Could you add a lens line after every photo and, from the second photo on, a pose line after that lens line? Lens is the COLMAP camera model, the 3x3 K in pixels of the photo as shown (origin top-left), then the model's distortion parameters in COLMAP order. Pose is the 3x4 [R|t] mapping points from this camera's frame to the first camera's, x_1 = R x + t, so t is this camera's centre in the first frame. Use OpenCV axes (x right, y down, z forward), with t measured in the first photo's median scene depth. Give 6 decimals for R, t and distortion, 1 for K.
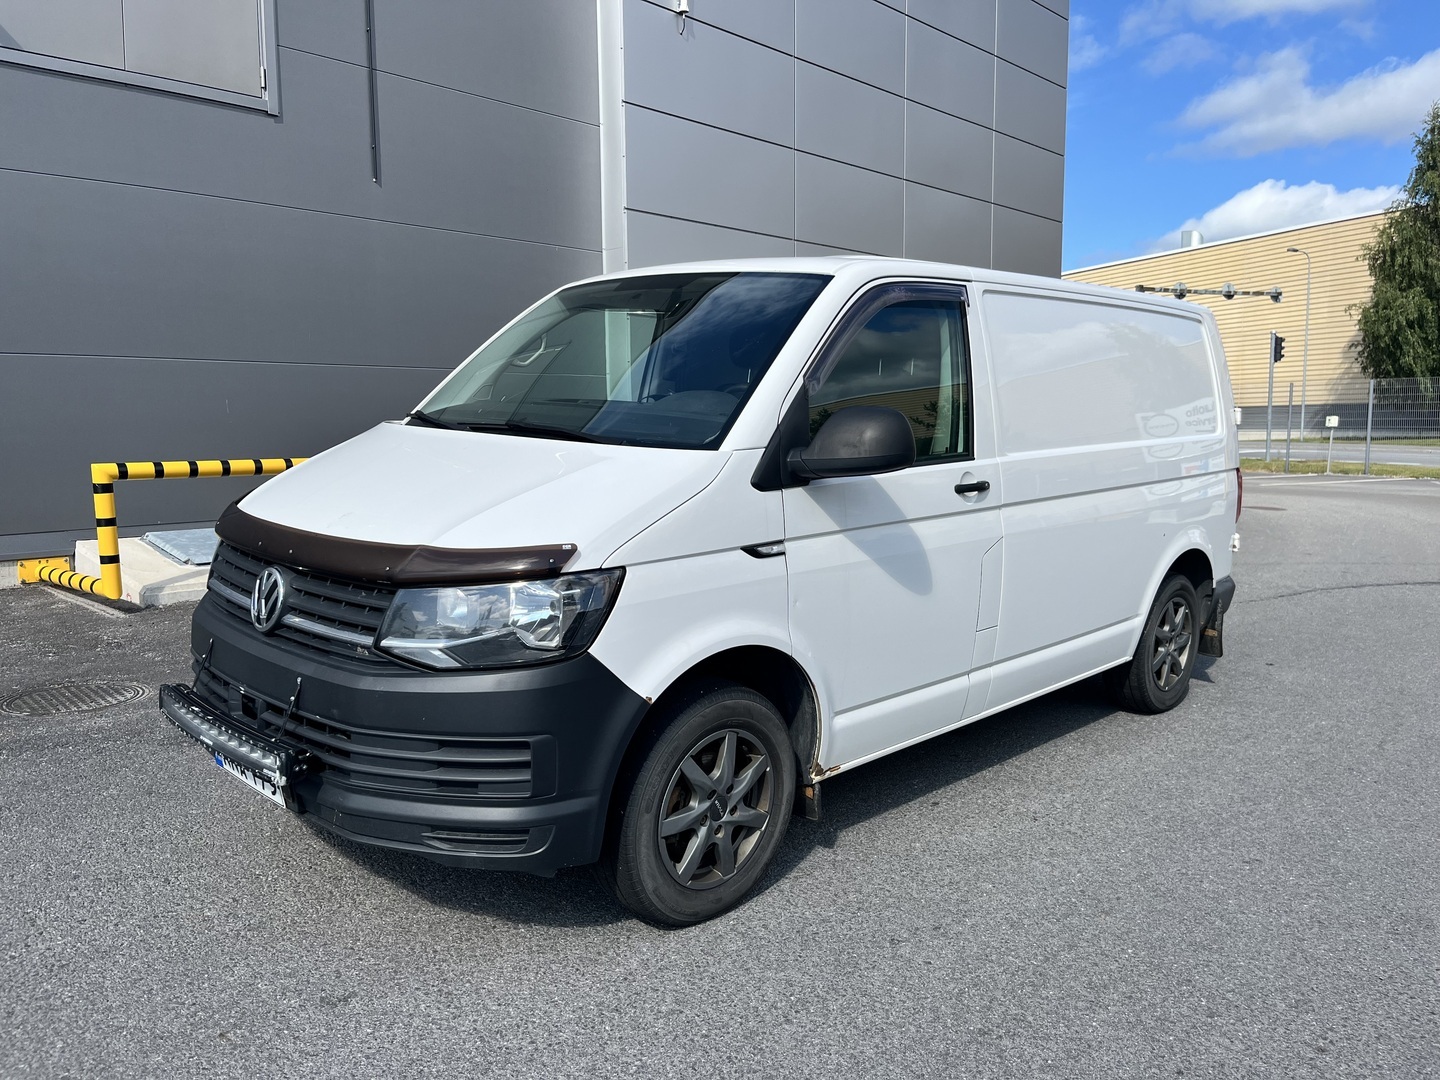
lens RADIAL K [[1091.3, 0, 720.0], [0, 1091.3, 540.0], [0, 0, 1]] dist [0.010188, -0.000877]
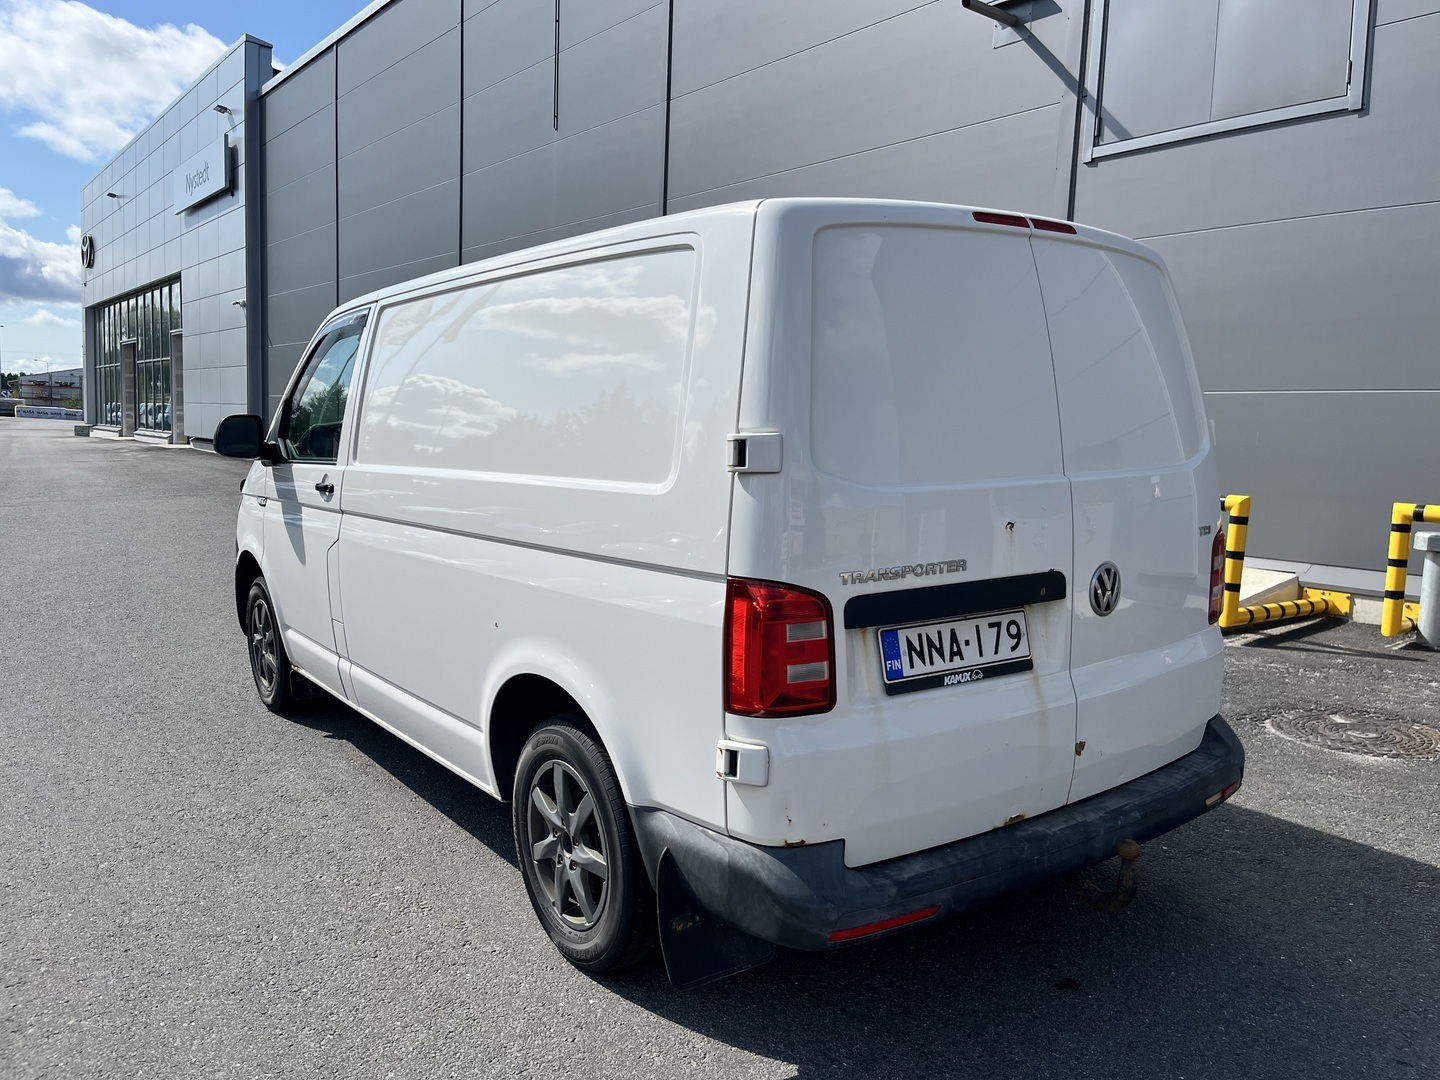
lens RADIAL K [[1062.6, 0, 730.5], [0, 1062.6, 580.8], [0, 0, 1]] dist [0.008220, -0.002471]
pose [[-0.105021, 0.142173, -0.984255, 1.369831], [-0.146472, 0.976723, 0.156714, -0.200881], [0.983624, 0.160624, -0.081752, 1.617843]]
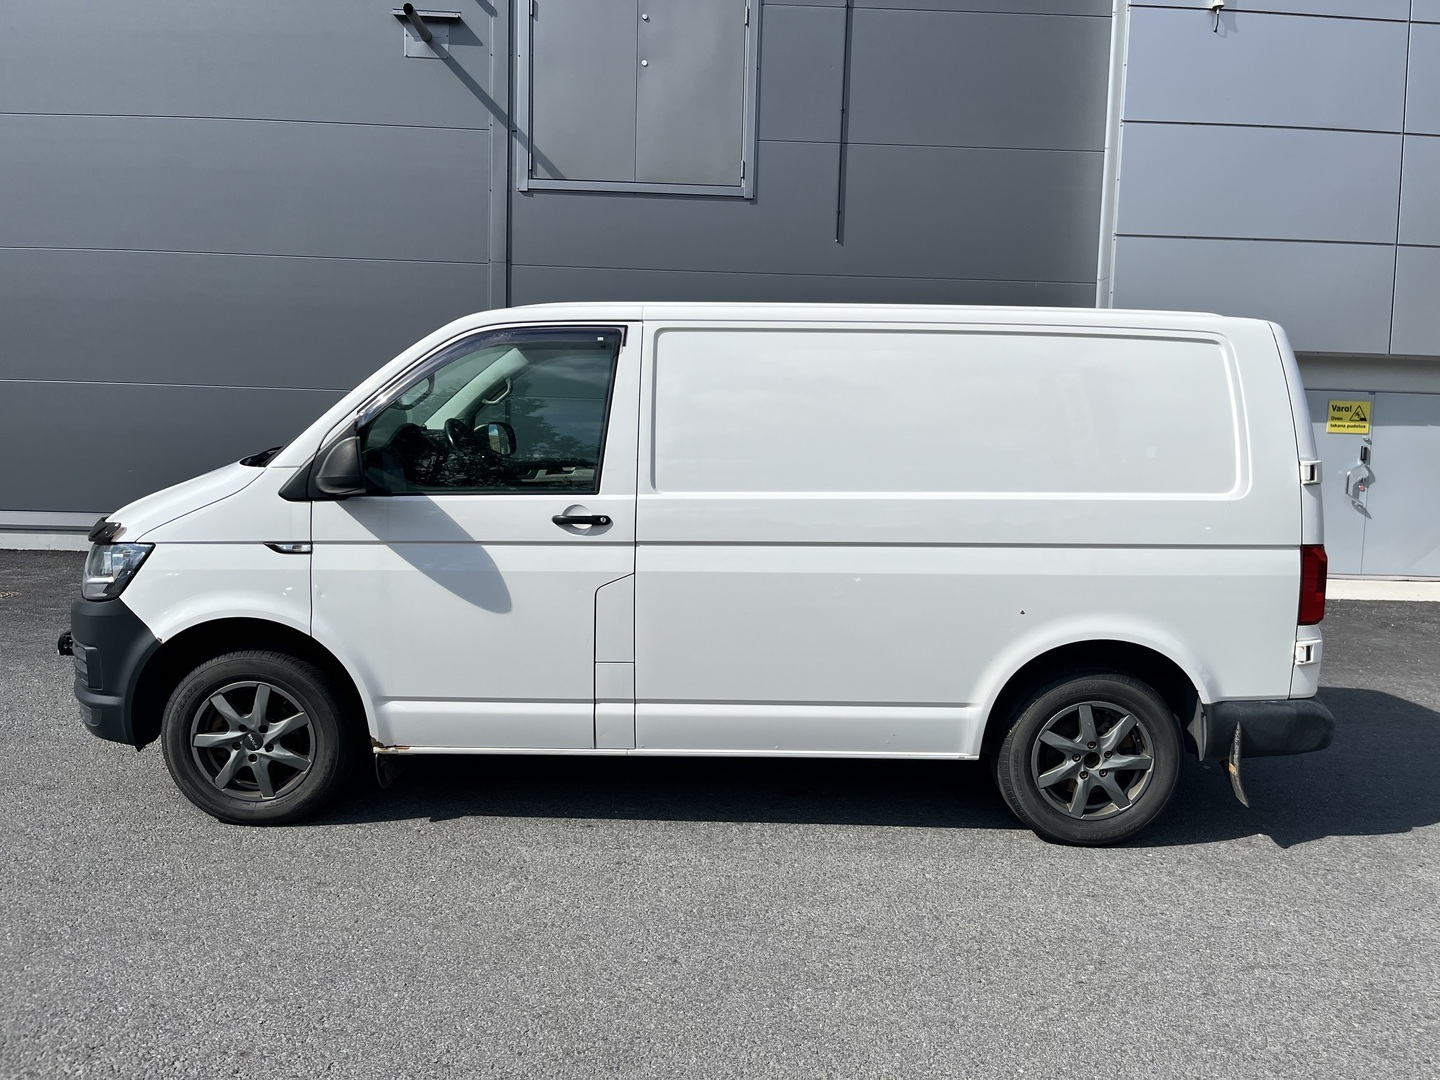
lens RADIAL K [[1062.6, 0, 730.5], [0, 1062.6, 580.8], [0, 0, 1]] dist [0.008220, -0.002471]
pose [[0.714337, 0.111217, -0.690908, 1.090826], [-0.110337, 0.992841, 0.045741, -0.056377], [0.691049, 0.043558, 0.721495, 0.405550]]
